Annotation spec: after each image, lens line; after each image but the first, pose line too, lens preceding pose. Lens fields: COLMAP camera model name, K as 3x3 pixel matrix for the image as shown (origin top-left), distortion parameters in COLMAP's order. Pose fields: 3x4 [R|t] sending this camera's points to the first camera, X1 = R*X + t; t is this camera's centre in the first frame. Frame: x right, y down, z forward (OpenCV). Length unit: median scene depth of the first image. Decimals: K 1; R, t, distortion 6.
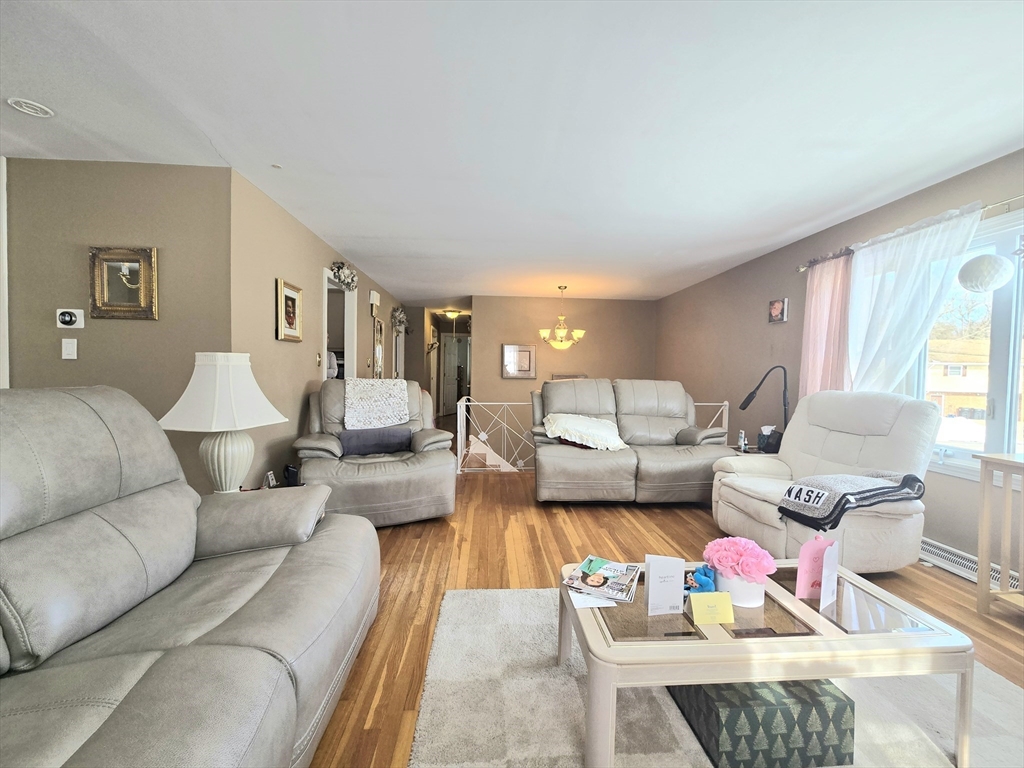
lens RADIAL K [[421.0, 0, 511.9], [0, 421.0, 386.4], [0, 0, 1]] dist [0.000476, 0.000072]
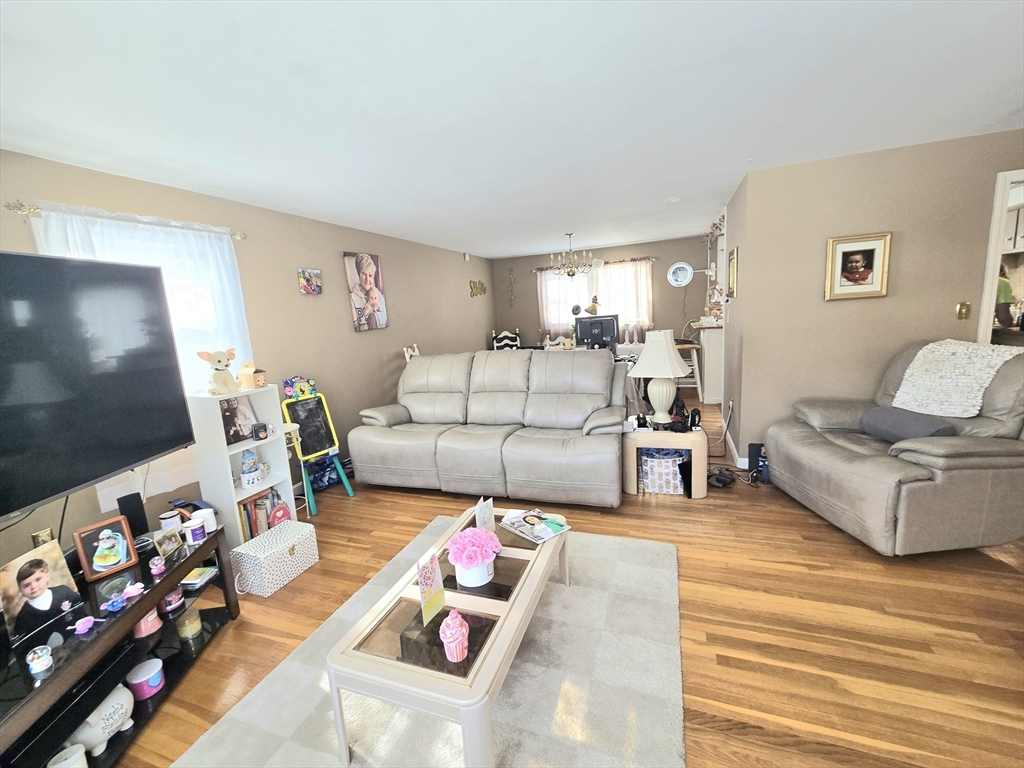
lens RADIAL K [[421.0, 0, 509.7], [0, 421.0, 383.8], [0, 0, 1]] dist [0.000476, 0.000072]
pose [[-0.405462, 0.168682, -0.898413, 0.759273], [0.034526, 0.984951, 0.169349, -0.123540], [0.913459, 0.037646, -0.405185, 0.795148]]
